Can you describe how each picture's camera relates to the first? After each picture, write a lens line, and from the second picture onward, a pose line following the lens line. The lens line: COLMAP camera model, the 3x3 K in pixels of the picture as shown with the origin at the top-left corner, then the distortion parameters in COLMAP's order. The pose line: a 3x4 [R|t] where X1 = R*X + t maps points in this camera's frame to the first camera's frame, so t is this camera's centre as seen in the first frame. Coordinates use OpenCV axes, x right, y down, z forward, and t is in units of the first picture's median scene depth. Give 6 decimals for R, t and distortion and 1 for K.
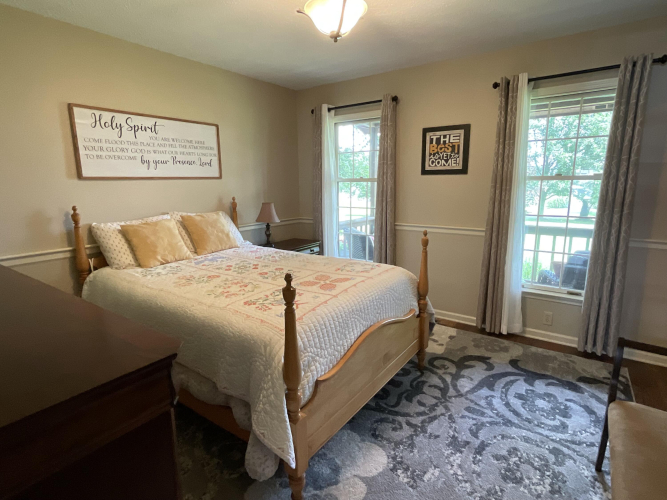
lens RADIAL K [[355.6, 0, 331.8], [0, 355.6, 250.0], [0, 0, 1]] dist [-0.008081, 0.000709]
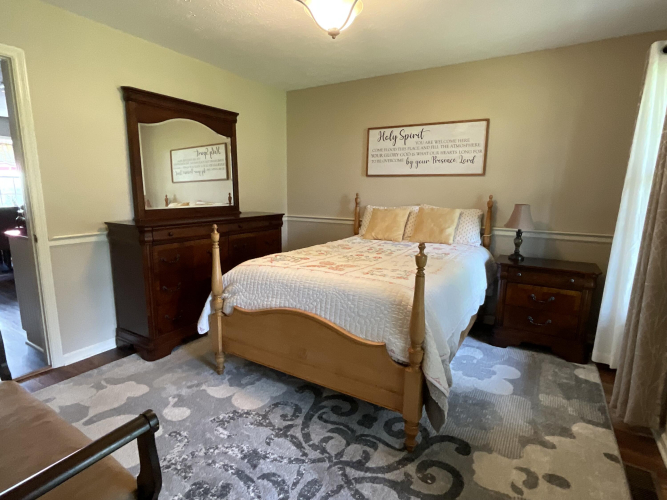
lens RADIAL K [[355.6, 0, 331.7], [0, 355.6, 249.6], [0, 0, 1]] dist [-0.008081, 0.000709]
pose [[0.075010, 0.180338, -0.980740, 0.840878], [-0.203338, 0.965613, 0.162004, -0.108444], [0.976231, 0.187270, 0.109100, 0.722348]]
